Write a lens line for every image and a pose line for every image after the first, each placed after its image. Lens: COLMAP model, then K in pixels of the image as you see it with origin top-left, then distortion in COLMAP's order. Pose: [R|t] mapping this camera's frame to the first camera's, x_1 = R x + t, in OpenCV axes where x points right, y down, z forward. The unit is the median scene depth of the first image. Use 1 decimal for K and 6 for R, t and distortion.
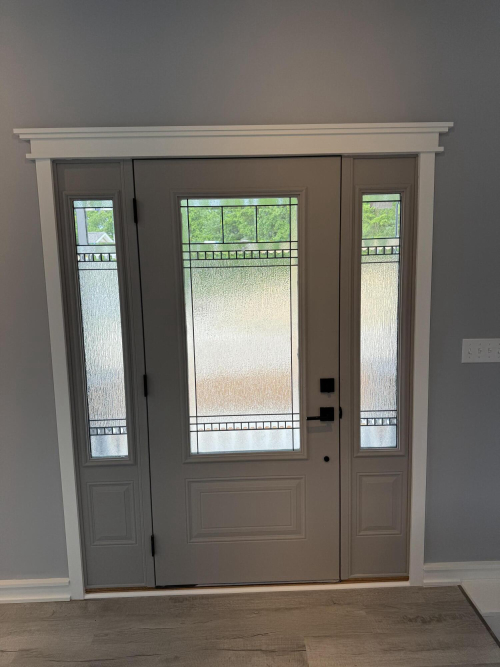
lens RADIAL K [[470.8, 0, 250.0], [0, 470.8, 333.5], [0, 0, 1]] dist [0.042849, -0.046000]
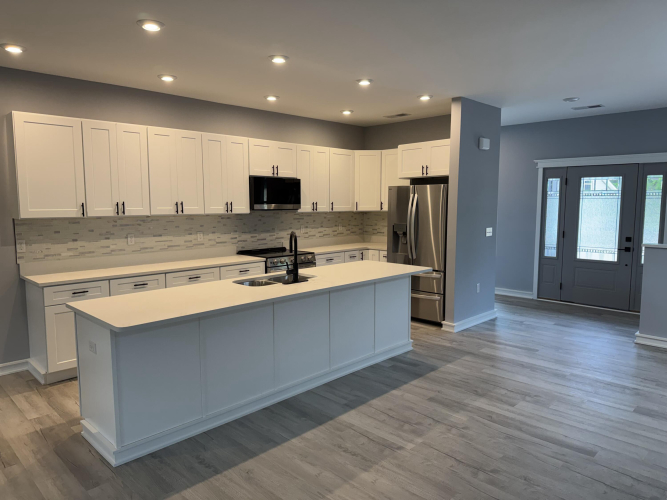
lens RADIAL K [[470.8, 0, 333.5], [0, 470.8, 250.0], [0, 0, 1]] dist [0.042849, -0.046000]
pose [[0.695831, 0.100488, -0.711140, 1.004142], [-0.109542, 0.993428, 0.033193, 0.280609], [0.709802, 0.054802, 0.702266, -2.397964]]
